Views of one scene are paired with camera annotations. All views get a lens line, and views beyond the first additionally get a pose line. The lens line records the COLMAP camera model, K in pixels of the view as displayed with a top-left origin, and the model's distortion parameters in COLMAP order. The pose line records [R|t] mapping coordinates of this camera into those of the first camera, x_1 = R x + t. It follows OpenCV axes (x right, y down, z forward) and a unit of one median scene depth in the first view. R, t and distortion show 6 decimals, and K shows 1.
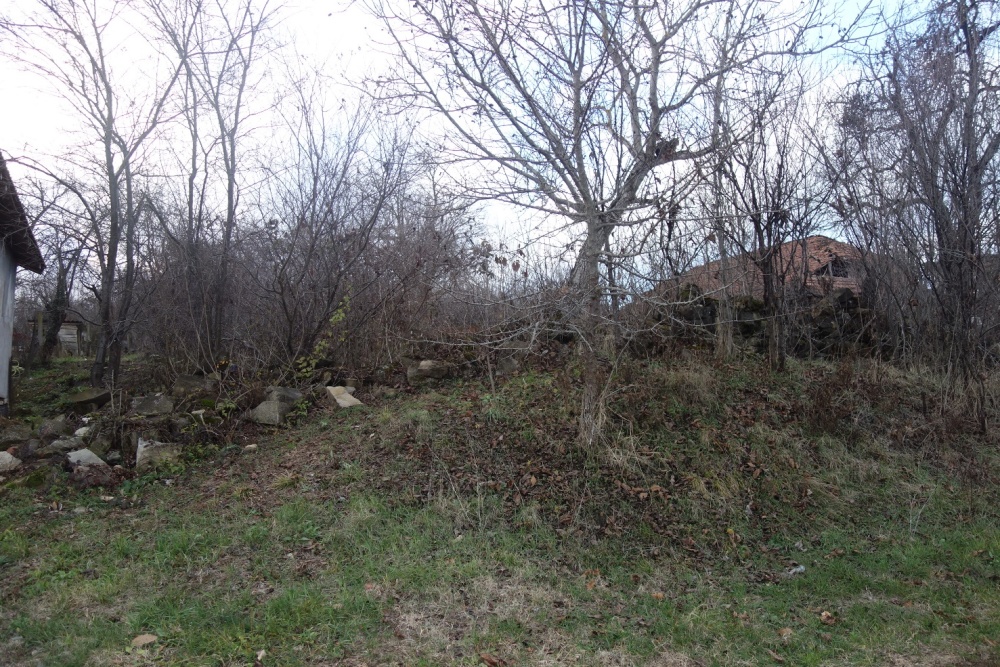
lens RADIAL K [[793.9, 0, 500.0], [0, 793.9, 333.5], [0, 0, 1]] dist [-0.002652, 0.000024]
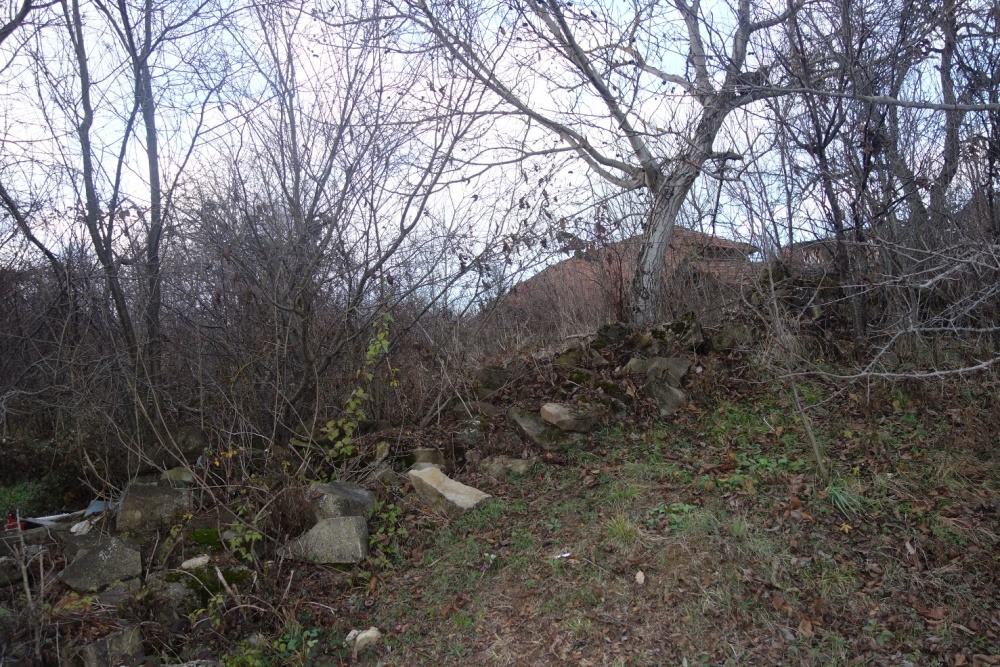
lens RADIAL K [[794.5, 0, 500.0], [0, 794.5, 333.5], [0, 0, 1]] dist [-0.013411, -0.010517]
pose [[0.968448, -0.091669, 0.231742, -0.276700], [0.095364, 0.995431, -0.004768, -0.020980], [-0.230246, 0.026717, 0.972766, 0.438017]]
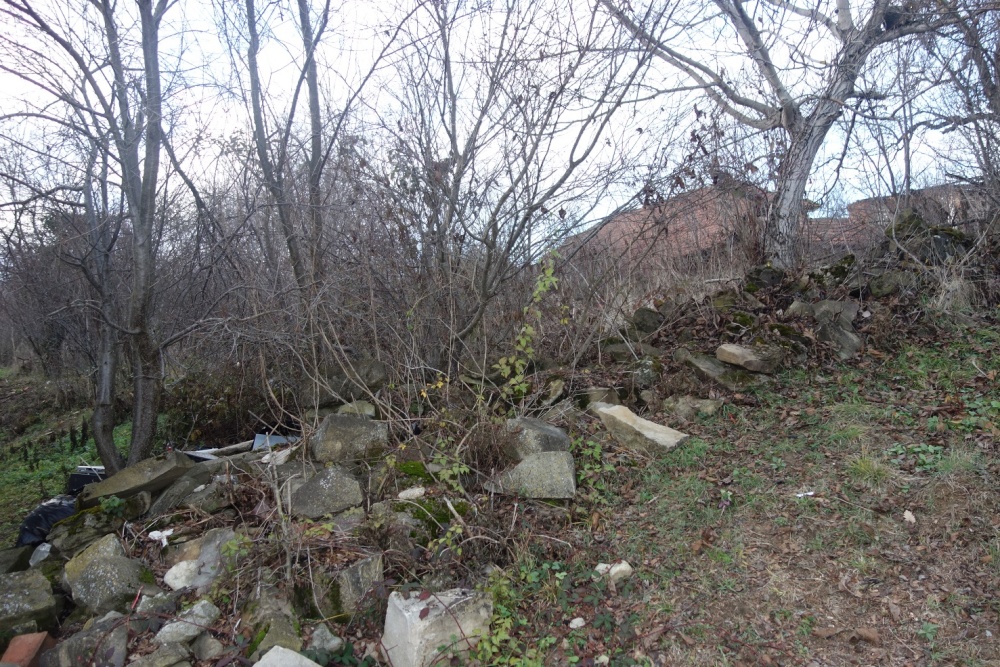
lens RADIAL K [[794.5, 0, 500.0], [0, 794.5, 333.5], [0, 0, 1]] dist [-0.013411, -0.010517]
pose [[0.978909, -0.086942, 0.184875, -0.380274], [0.079864, 0.995771, 0.045408, -0.014707], [-0.188041, -0.029686, 0.981712, 0.479433]]
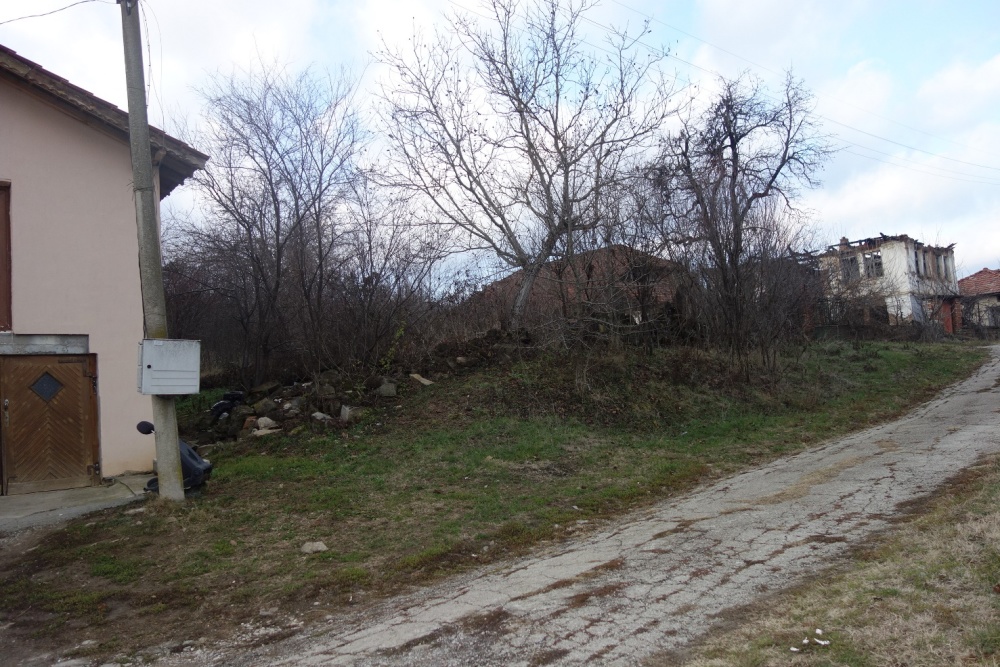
lens RADIAL K [[793.9, 0, 500.0], [0, 793.9, 333.5], [0, 0, 1]] dist [-0.002652, 0.000024]
pose [[0.968001, -0.034086, 0.248621, -0.454384], [0.032646, 0.999418, 0.009914, -0.032862], [-0.248814, -0.001480, 0.968550, -0.724823]]
